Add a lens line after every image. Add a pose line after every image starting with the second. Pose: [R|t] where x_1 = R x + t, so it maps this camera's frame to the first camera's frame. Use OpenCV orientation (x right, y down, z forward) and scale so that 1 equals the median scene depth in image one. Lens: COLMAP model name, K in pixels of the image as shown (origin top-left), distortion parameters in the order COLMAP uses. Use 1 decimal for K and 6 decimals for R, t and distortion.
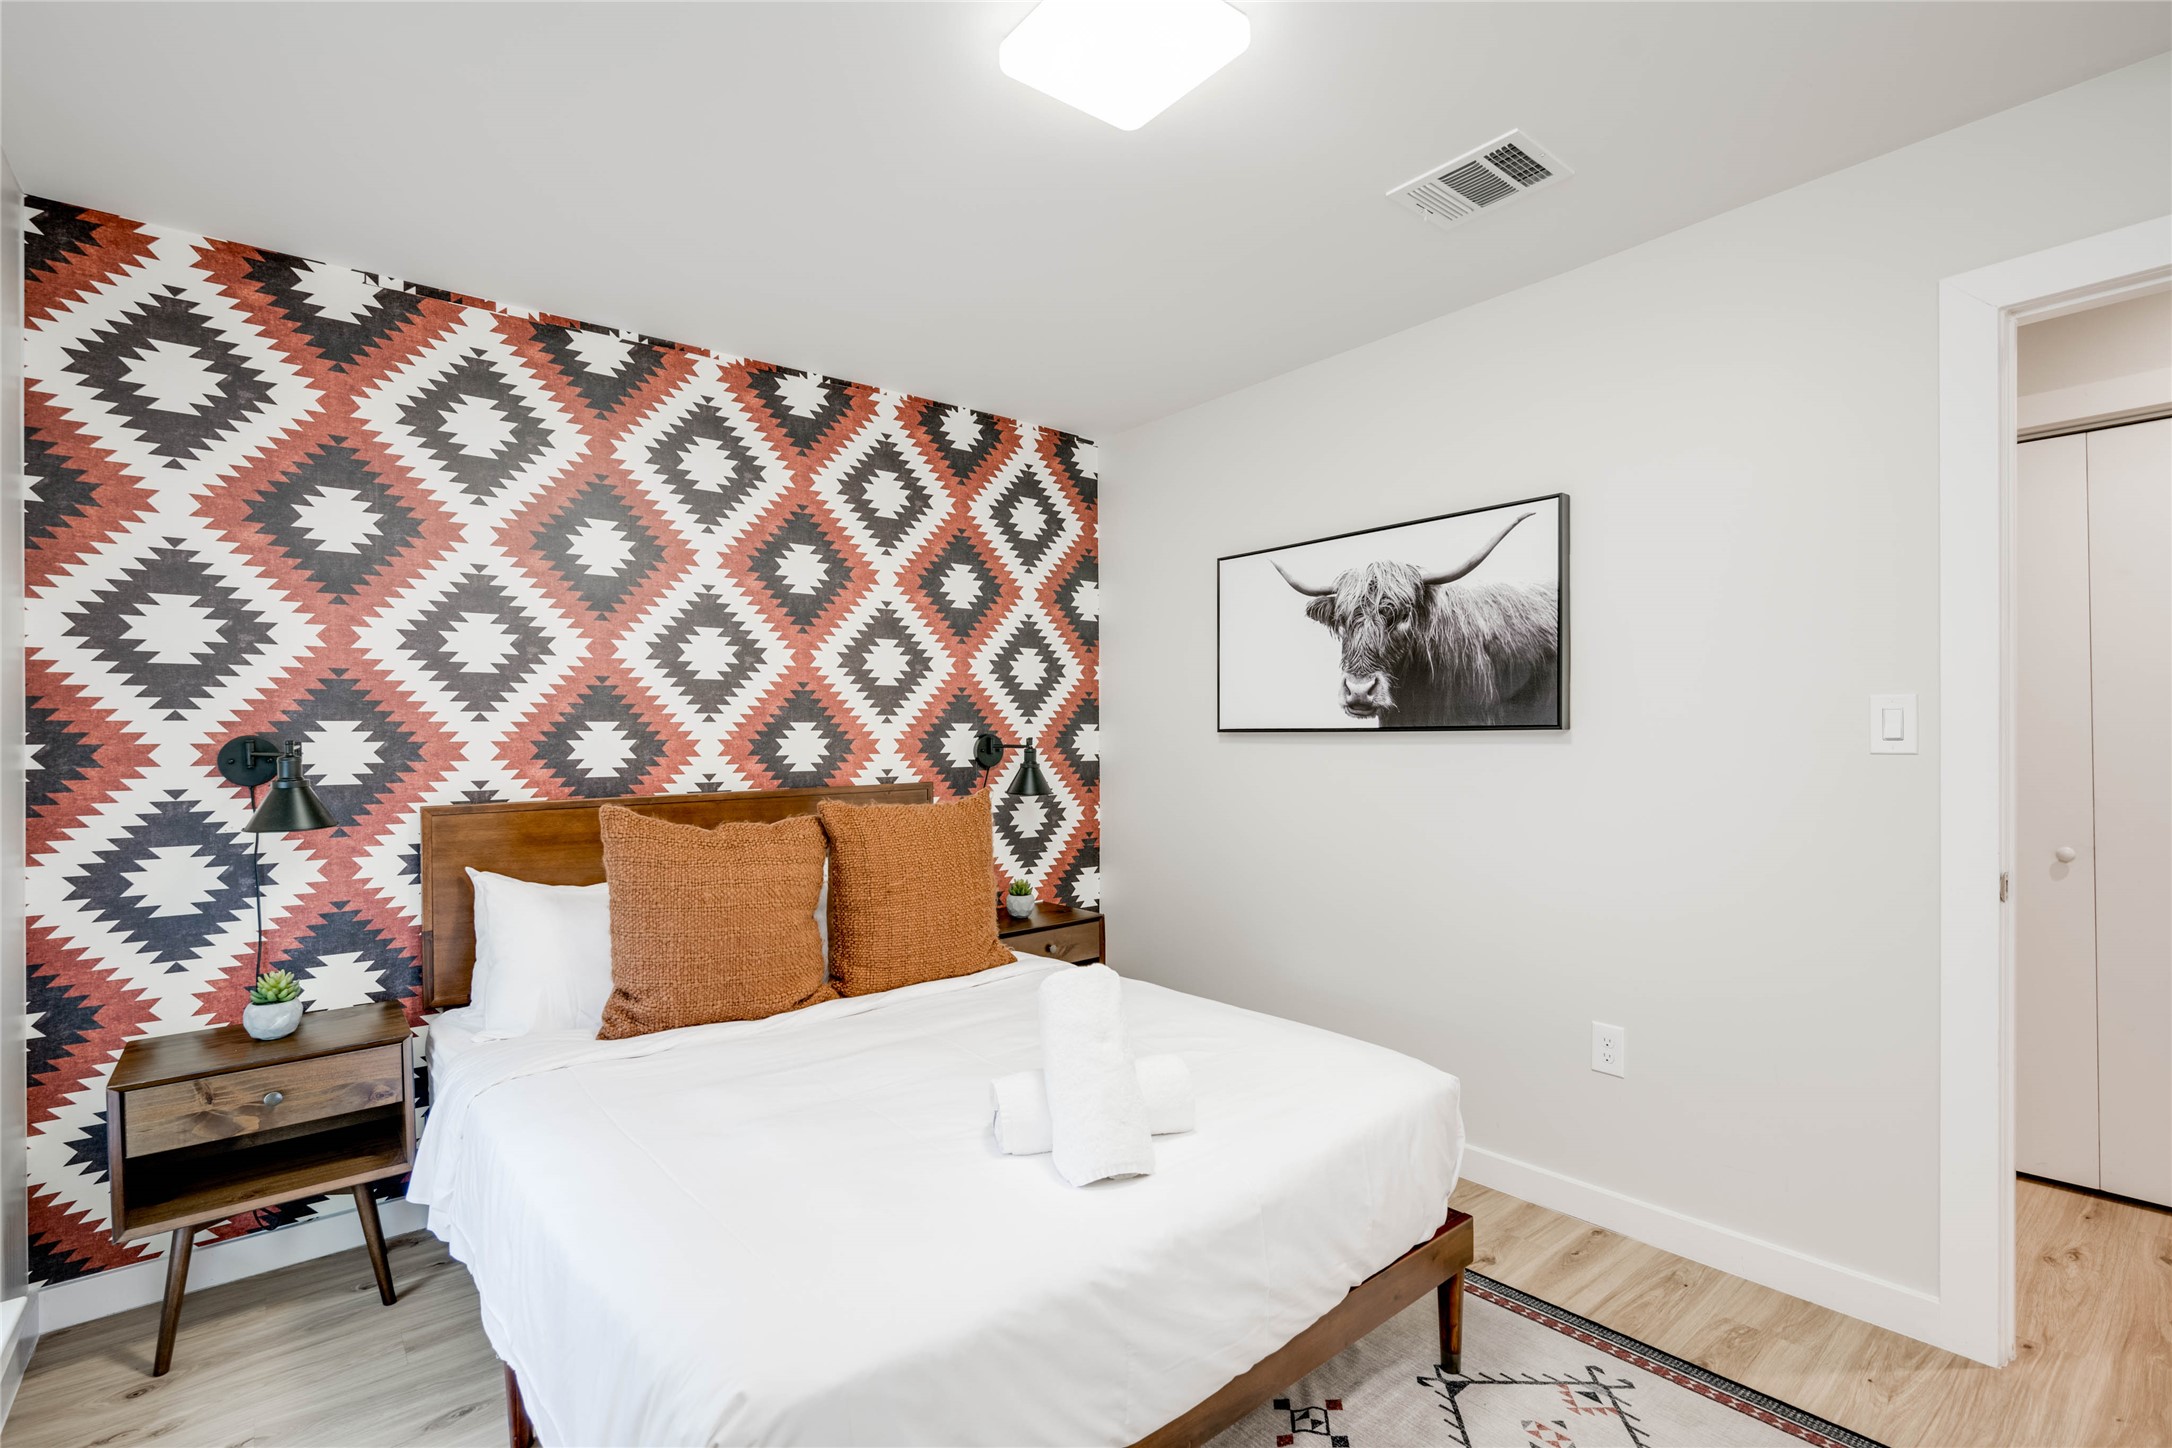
lens RADIAL K [[1022.3, 0, 1100.1], [0, 1022.3, 725.3], [0, 0, 1]] dist [-0.023501, 0.000387]
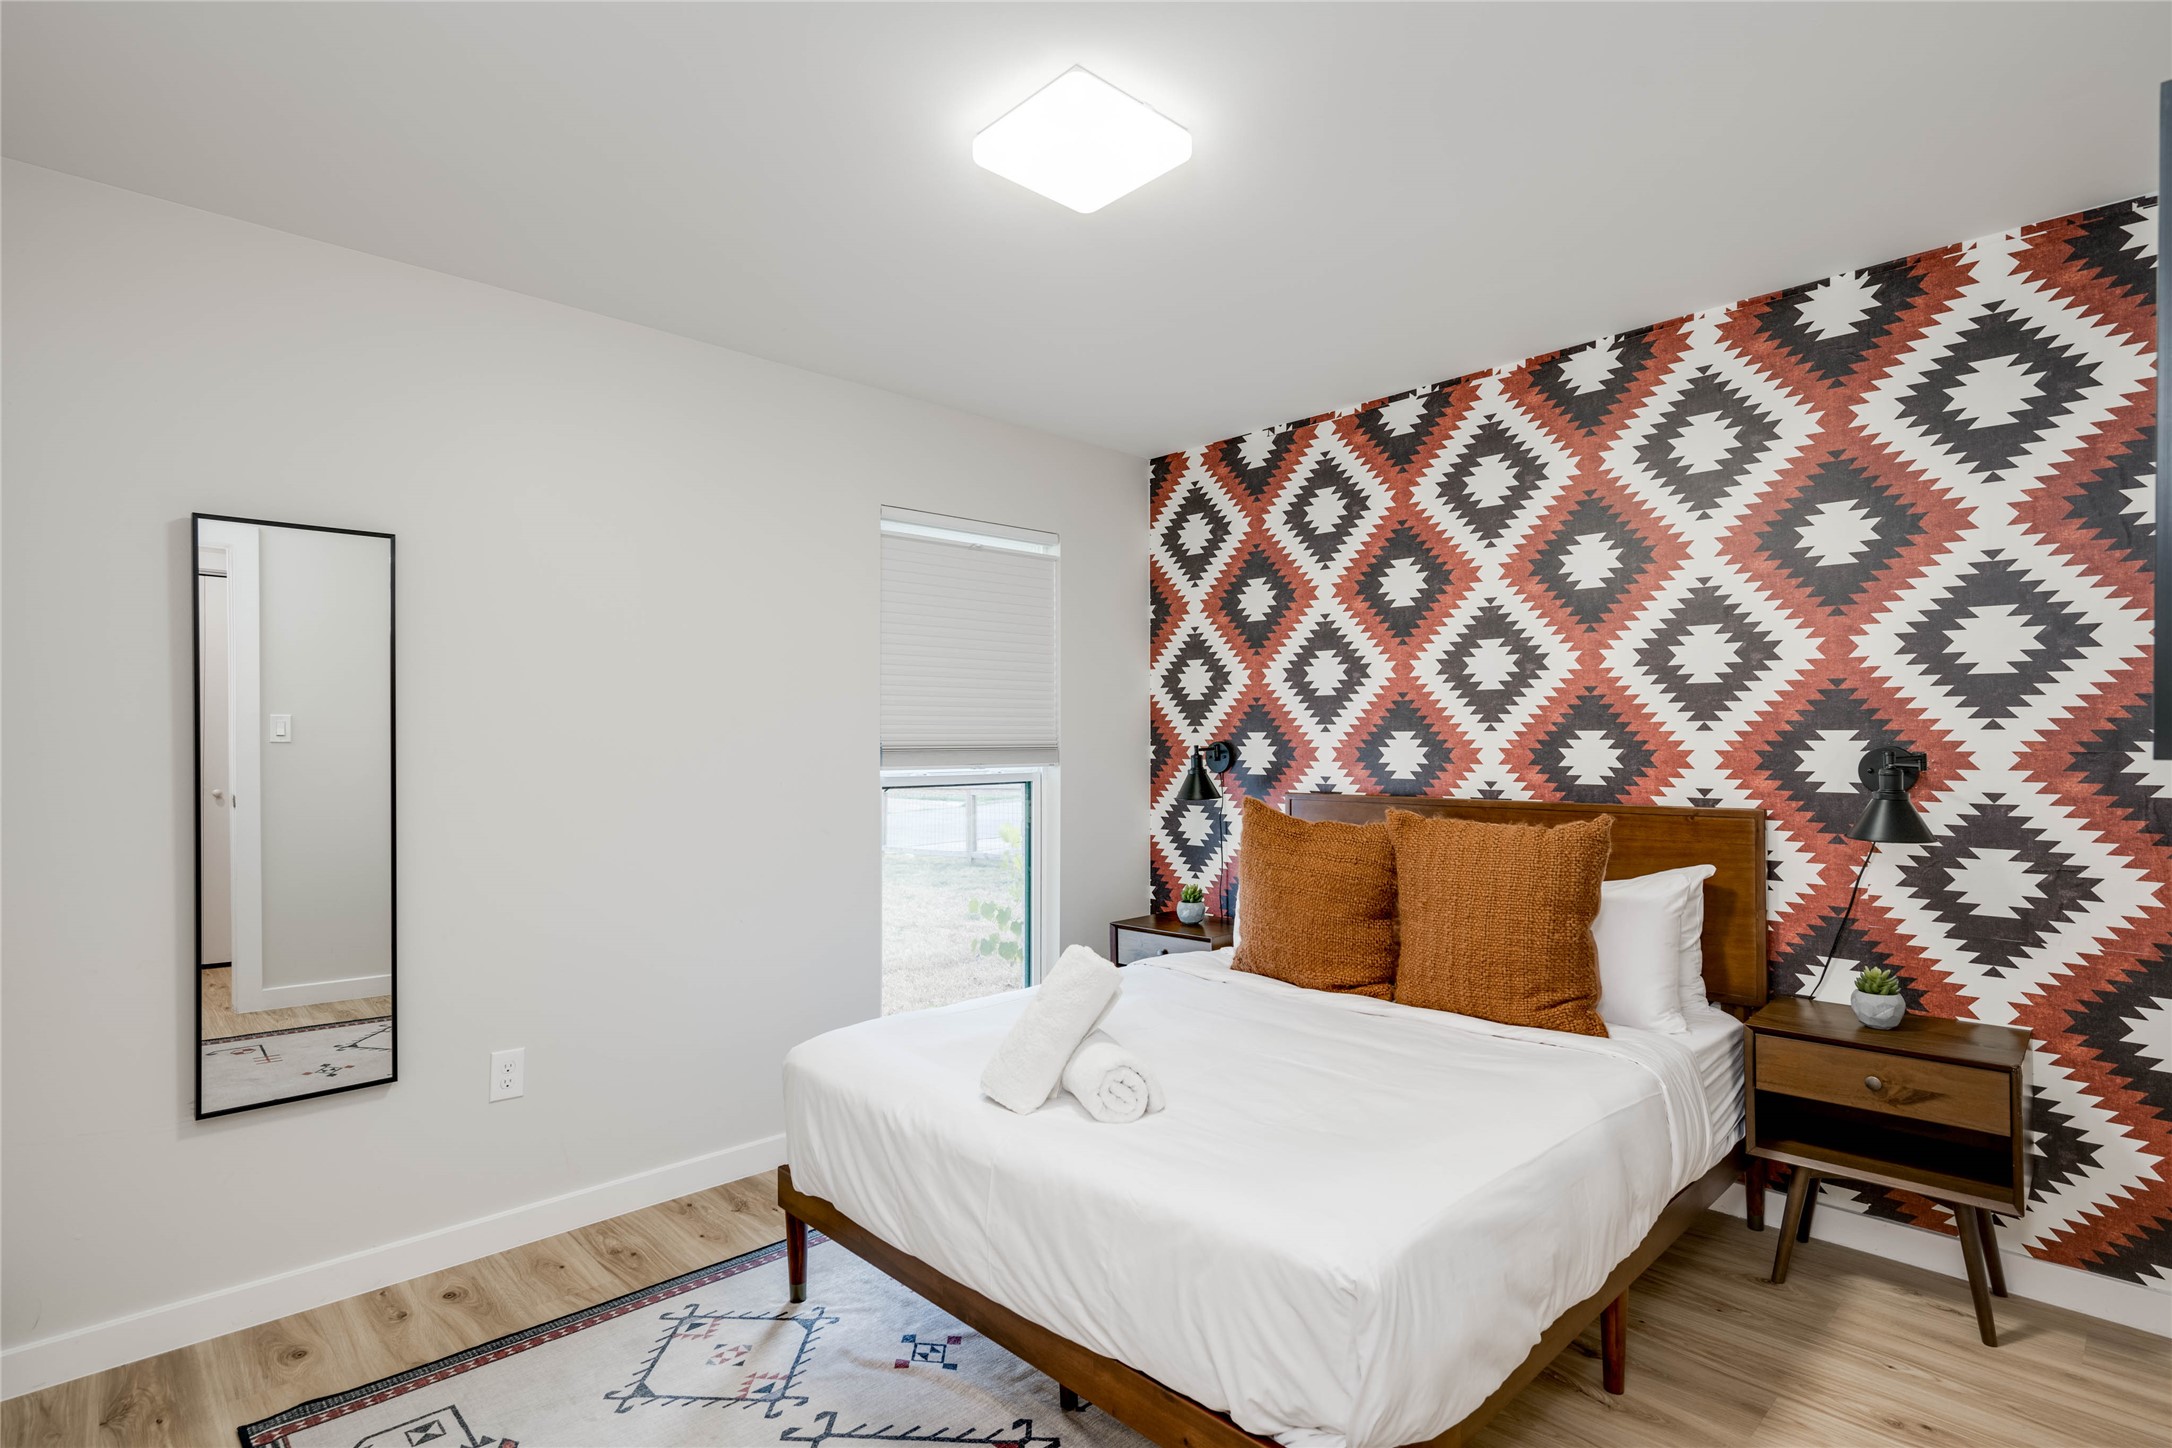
lens RADIAL K [[1022.3, 0, 1099.2], [0, 1022.3, 741.5], [0, 0, 1]] dist [-0.023501, 0.000387]
pose [[0.059484, 0.004168, -0.998221, 0.618729], [0.003036, 0.999986, 0.004356, 0.001706], [0.998225, -0.003290, 0.059470, 0.543390]]
